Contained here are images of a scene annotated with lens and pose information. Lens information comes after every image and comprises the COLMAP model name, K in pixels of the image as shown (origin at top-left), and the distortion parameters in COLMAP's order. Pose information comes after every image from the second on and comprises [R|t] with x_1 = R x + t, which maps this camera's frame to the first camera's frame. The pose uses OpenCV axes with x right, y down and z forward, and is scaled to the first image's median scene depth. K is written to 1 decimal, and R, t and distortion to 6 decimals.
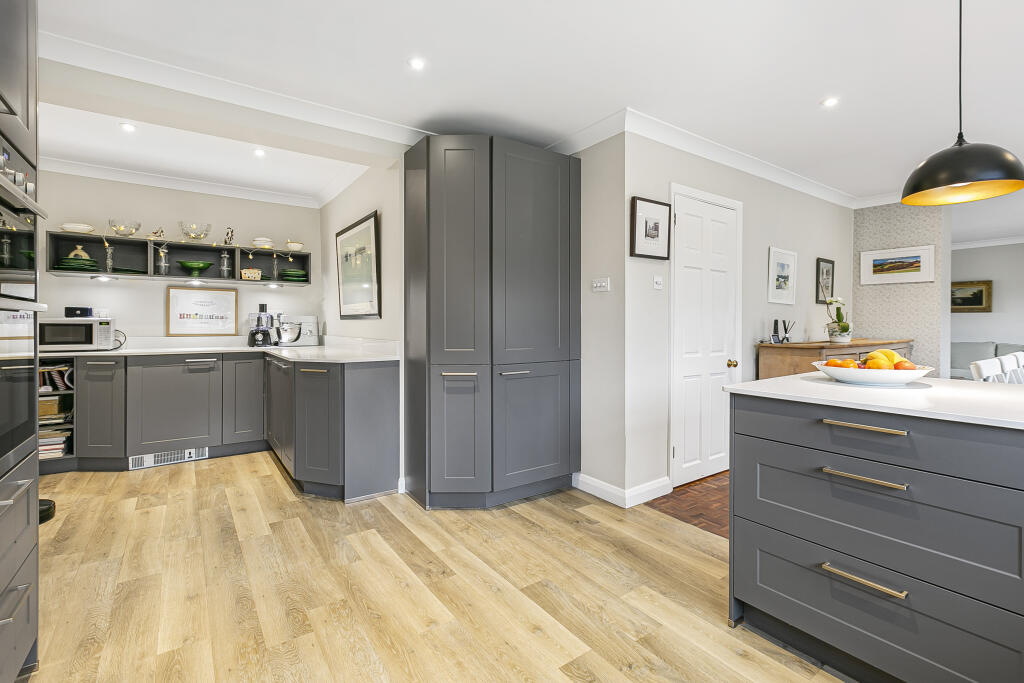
lens RADIAL K [[463.1, 0, 506.5], [0, 463.1, 317.8], [0, 0, 1]] dist [-0.001528, -0.000037]
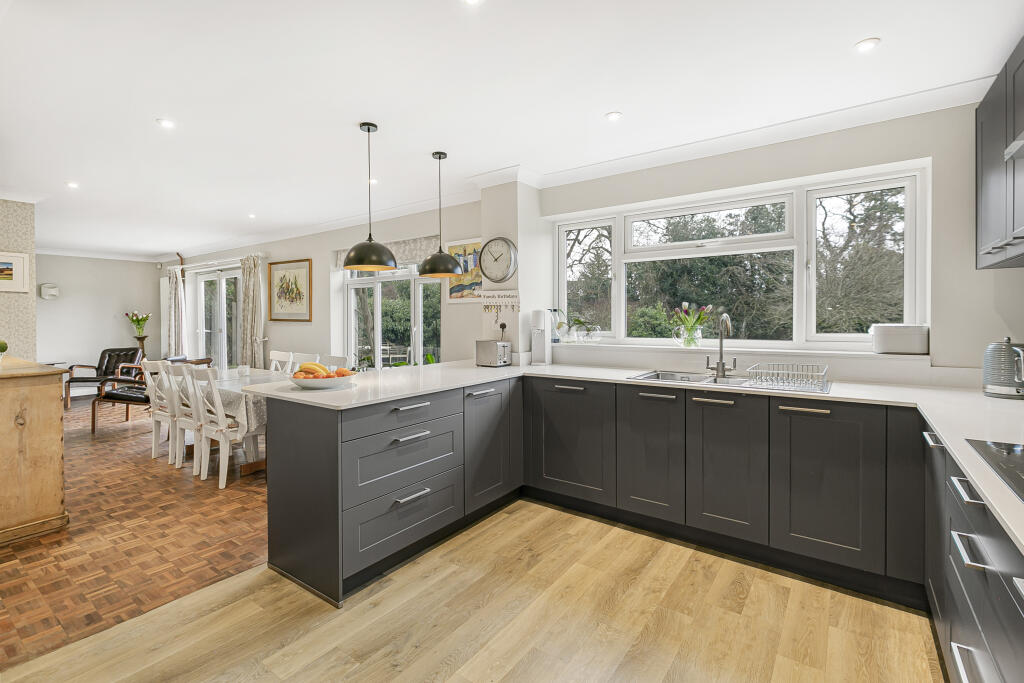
lens RADIAL K [[460.0, 0, 507.8], [0, 460.0, 324.5], [0, 0, 1]] dist [0.001319, 0.000002]
pose [[-0.326102, -0.013679, 0.945235, -0.627058], [-0.004489, 0.999906, 0.012921, -0.062530], [-0.945324, -0.000029, -0.326133, 0.805906]]
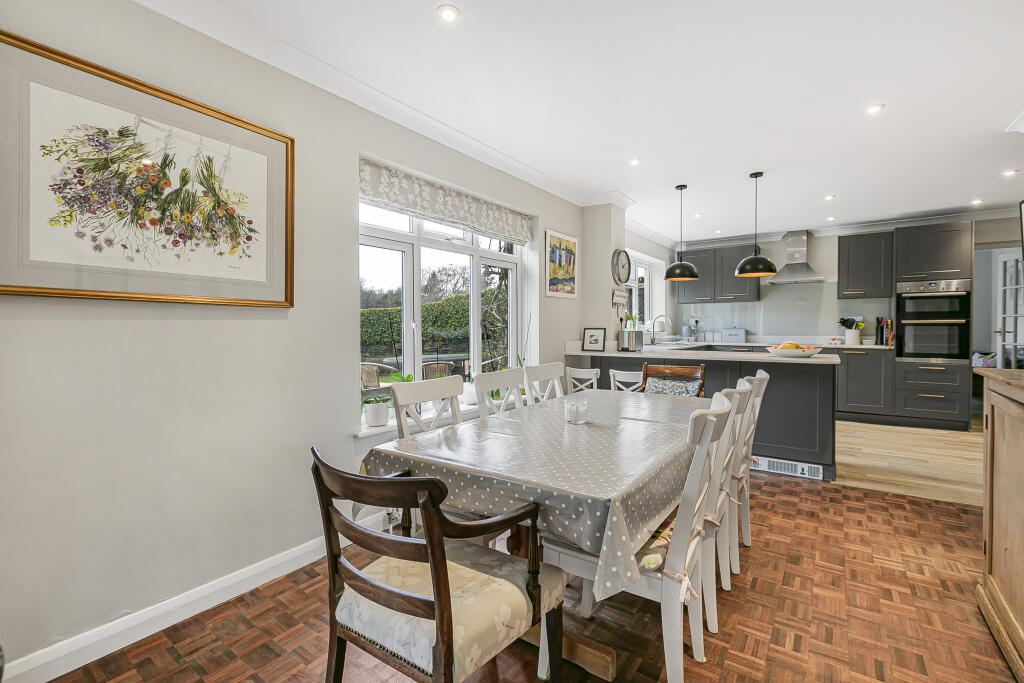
lens RADIAL K [[469.0, 0, 500.6], [0, 469.0, 329.3], [0, 0, 1]] dist [0.003998, 0.000723]
pose [[-0.943045, 0.005803, -0.332616, 2.321310], [0.008257, 0.999948, -0.005964, 0.019833], [0.332564, -0.008370, -0.943044, 2.182966]]
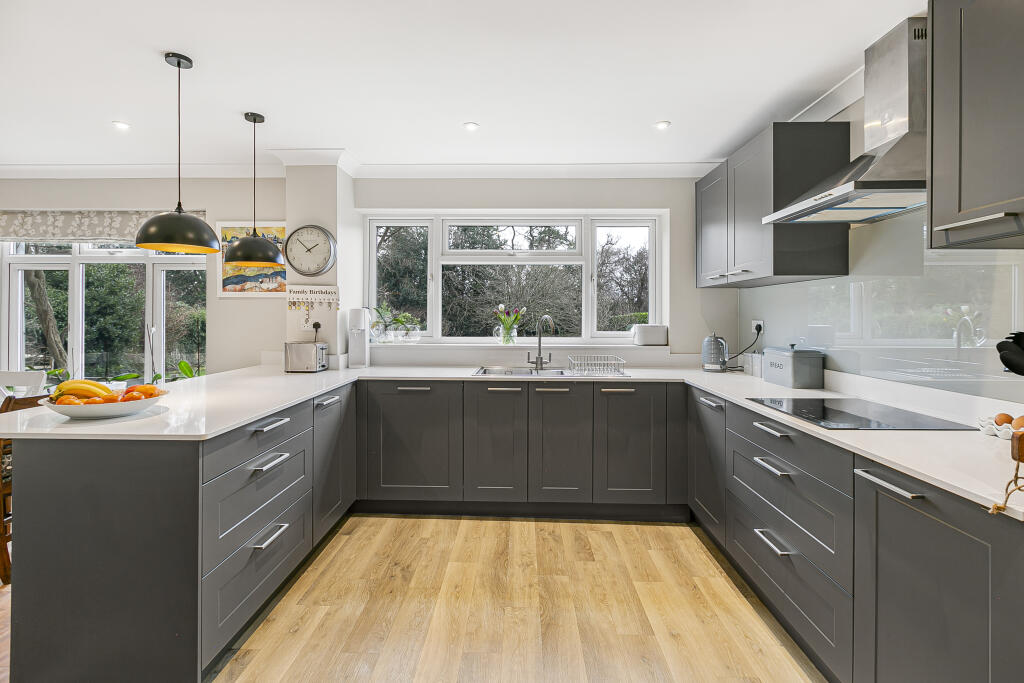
lens RADIAL K [[463.1, 0, 506.5], [0, 463.1, 317.8], [0, 0, 1]] dist [-0.001528, -0.000037]
pose [[-0.804375, -0.007375, 0.594076, -0.404003], [-0.012622, 0.999909, -0.004677, -0.061472], [-0.593988, -0.011261, -0.804395, 1.122376]]
